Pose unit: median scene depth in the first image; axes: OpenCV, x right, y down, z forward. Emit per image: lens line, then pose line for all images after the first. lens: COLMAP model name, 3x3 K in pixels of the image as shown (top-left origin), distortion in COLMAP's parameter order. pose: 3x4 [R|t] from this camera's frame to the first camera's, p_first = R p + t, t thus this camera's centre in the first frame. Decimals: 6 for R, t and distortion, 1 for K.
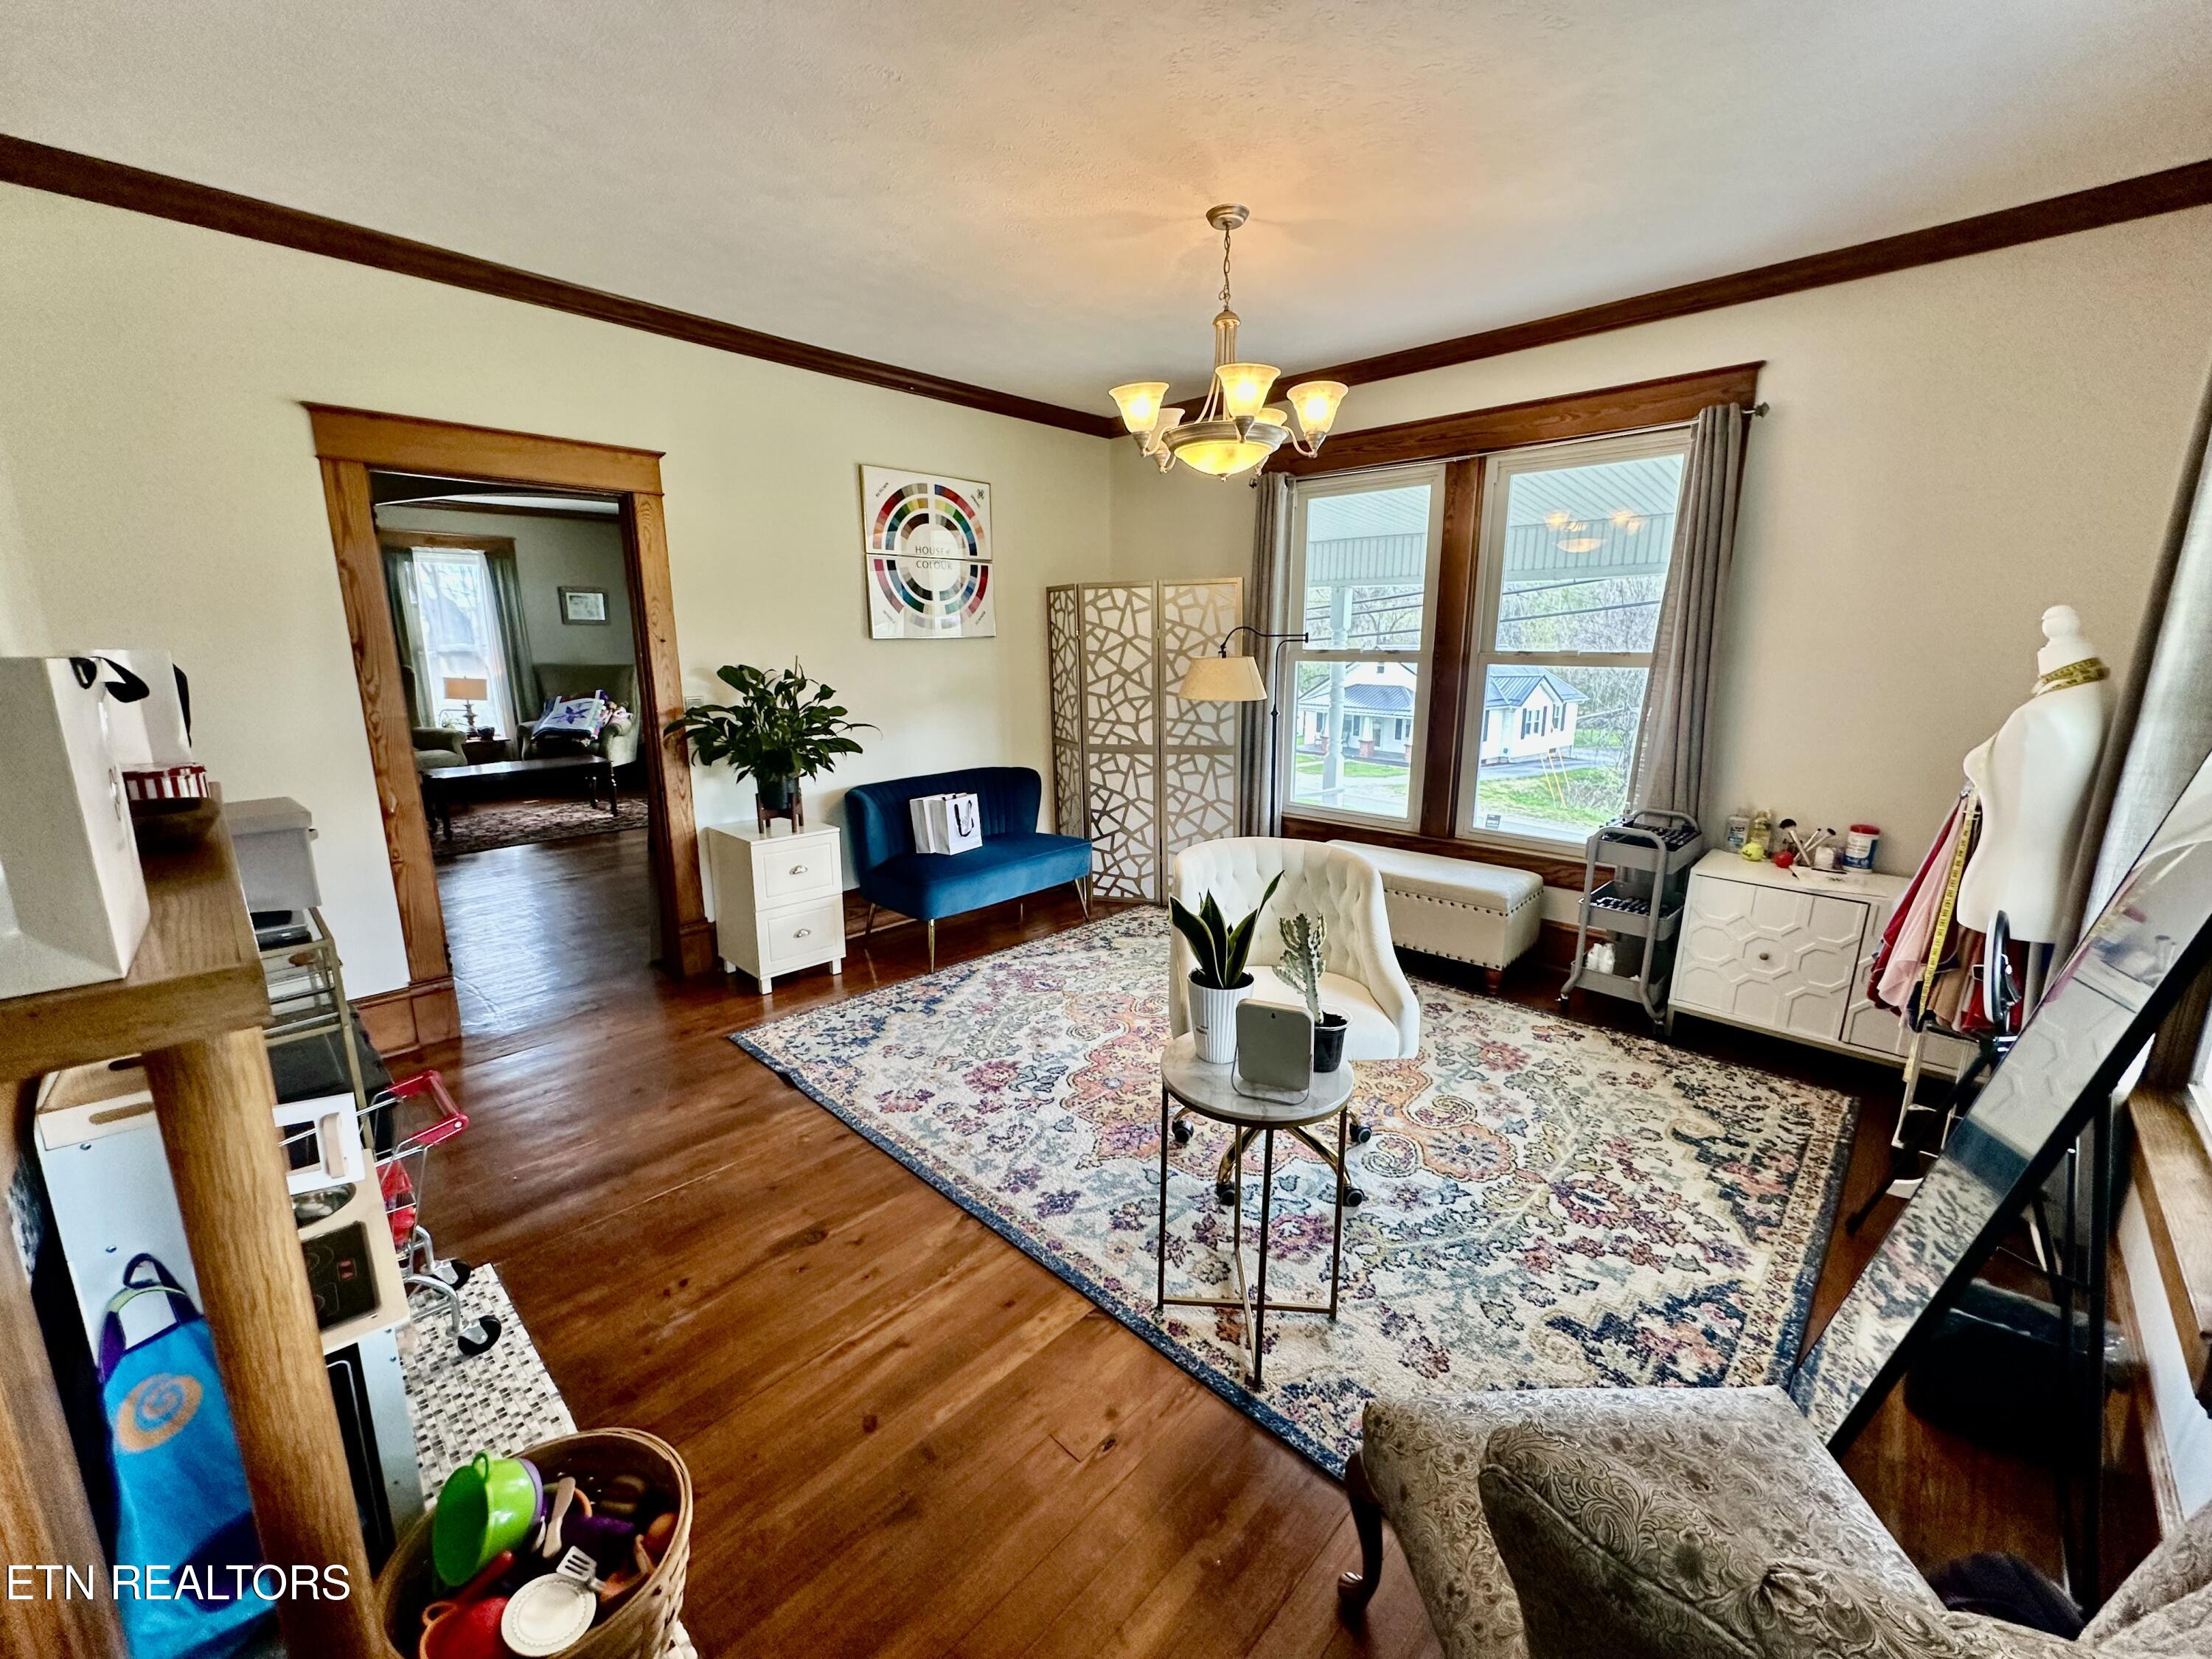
lens RADIAL K [[881.4, 0, 1105.6], [0, 881.4, 830.4], [0, 0, 1]] dist [0.001267, 0.000367]
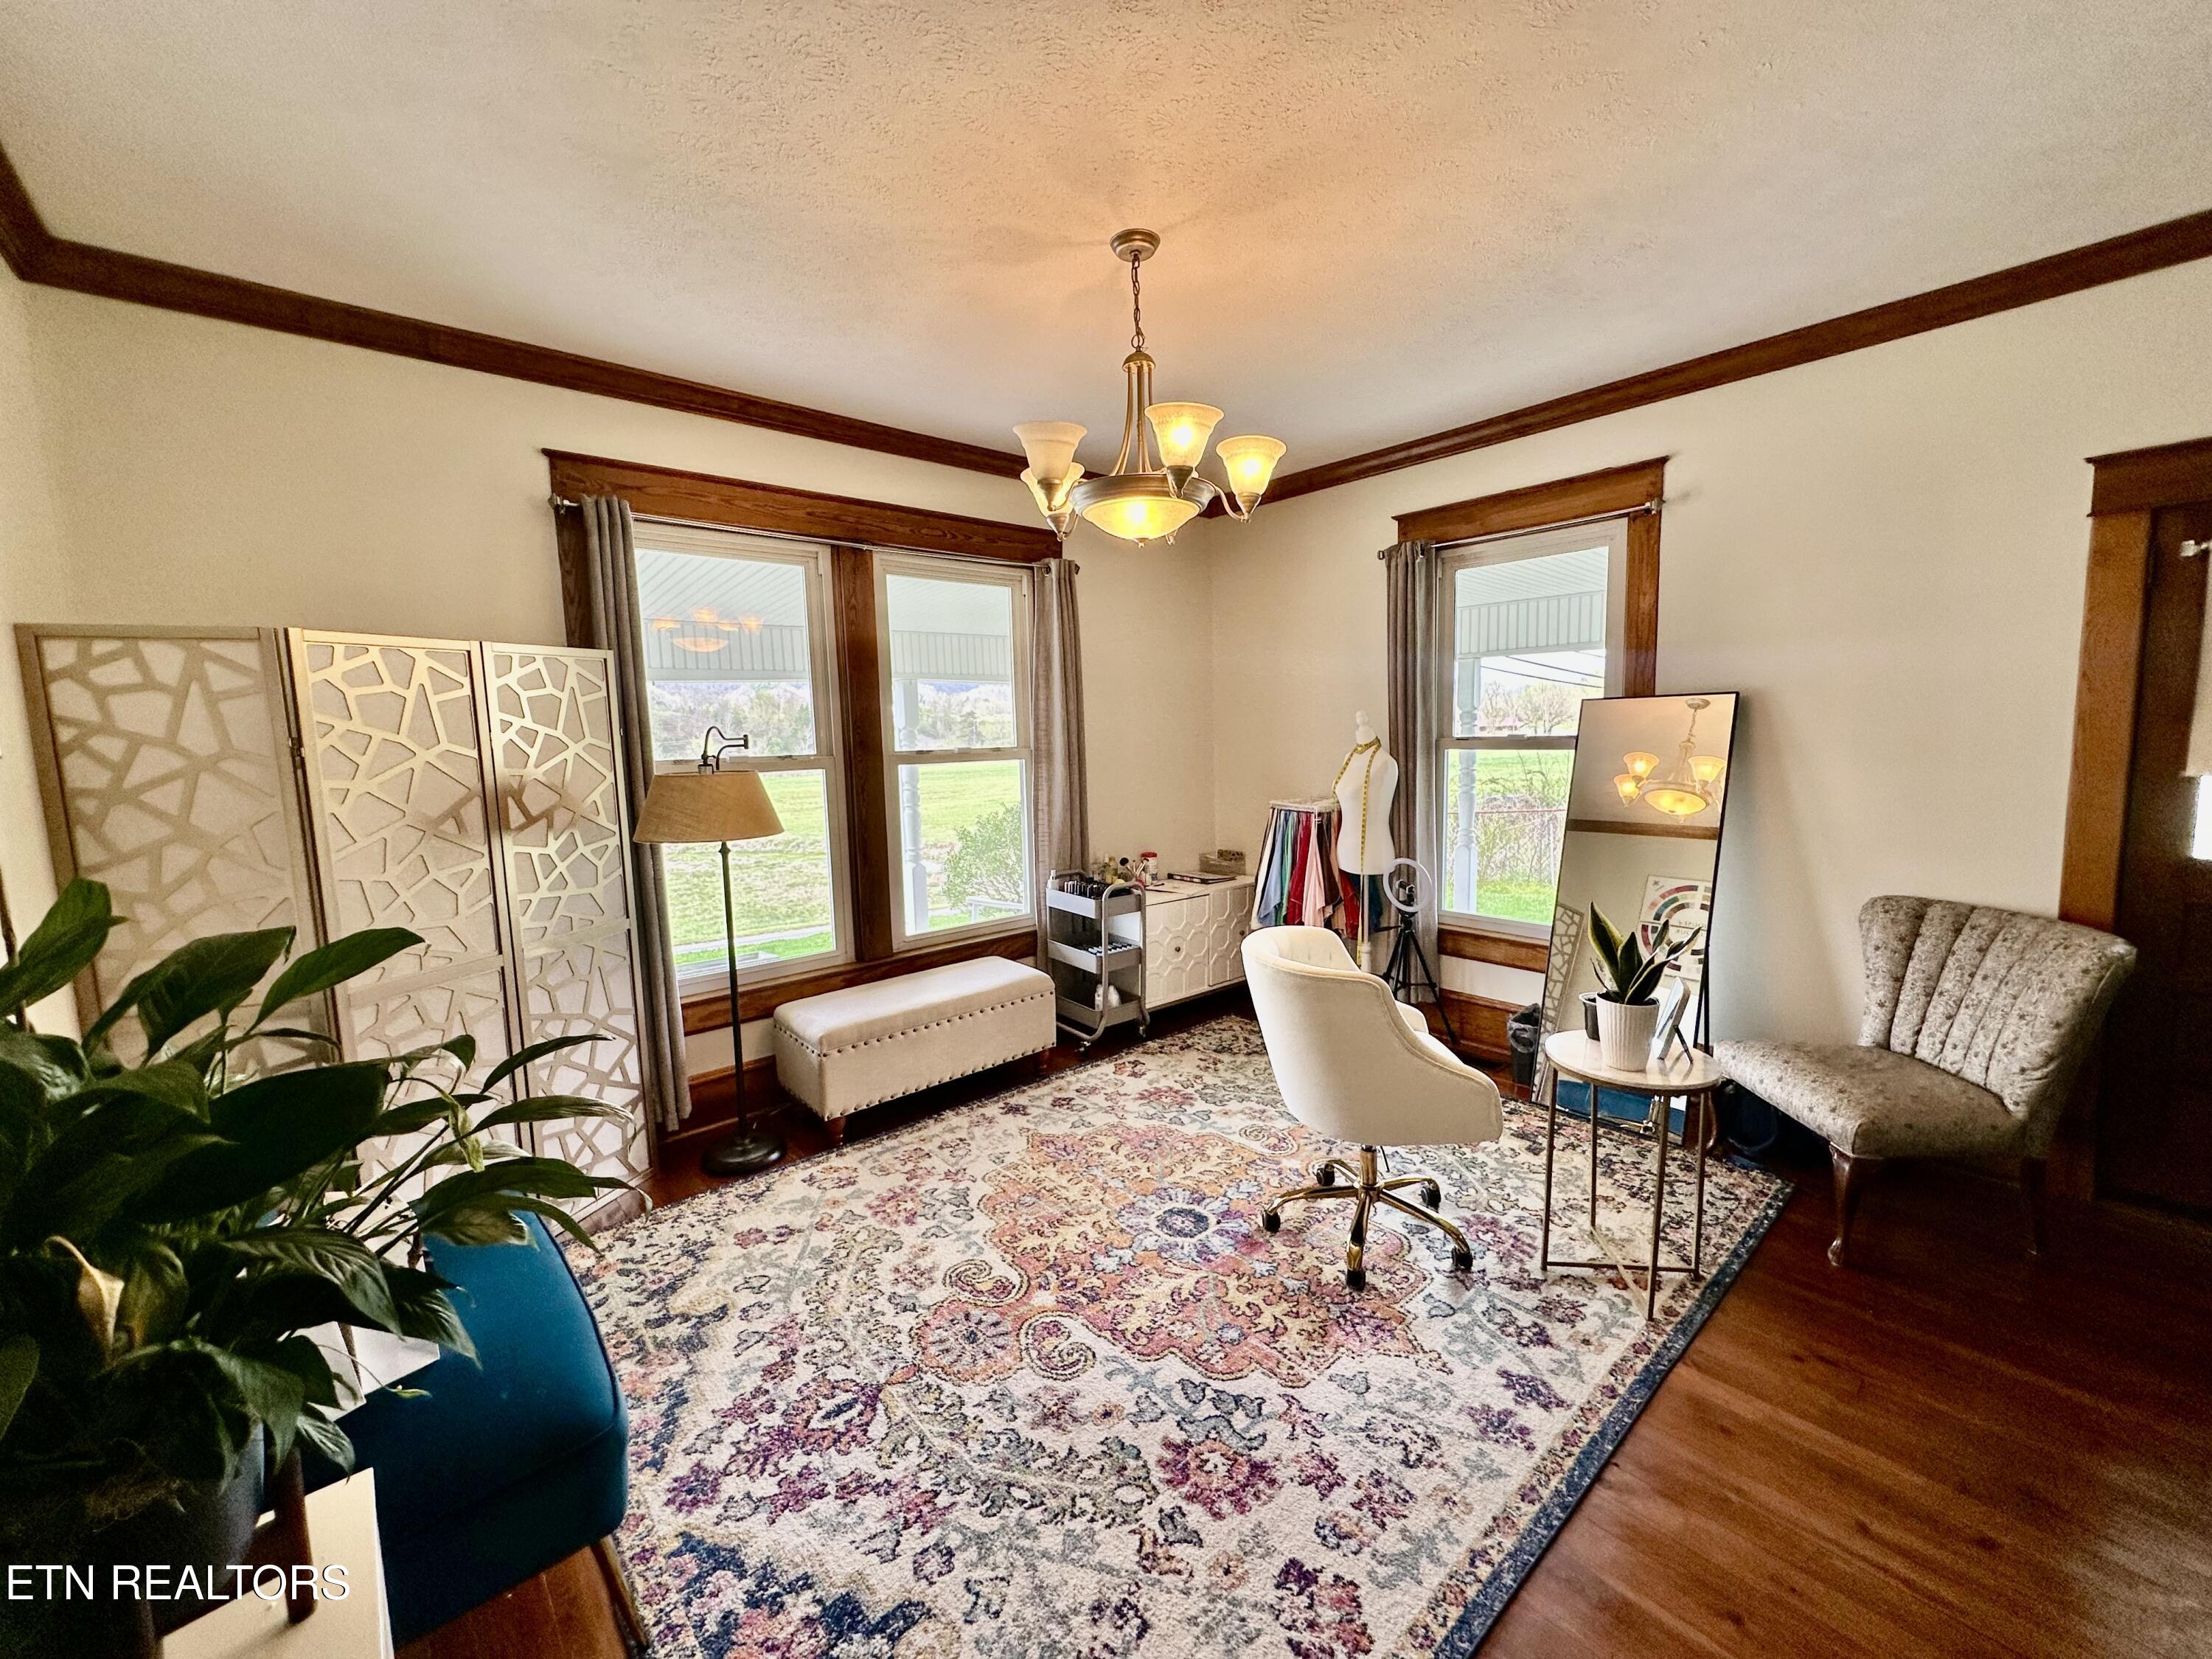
lens RADIAL K [[881.4, 0, 1112.5], [0, 881.4, 828.0], [0, 0, 1]] dist [0.001267, 0.000367]
pose [[0.084066, -0.112387, 0.990102, -0.583852], [0.234001, 0.968060, 0.090017, -0.179212], [-0.968595, 0.224117, 0.107680, 0.798602]]
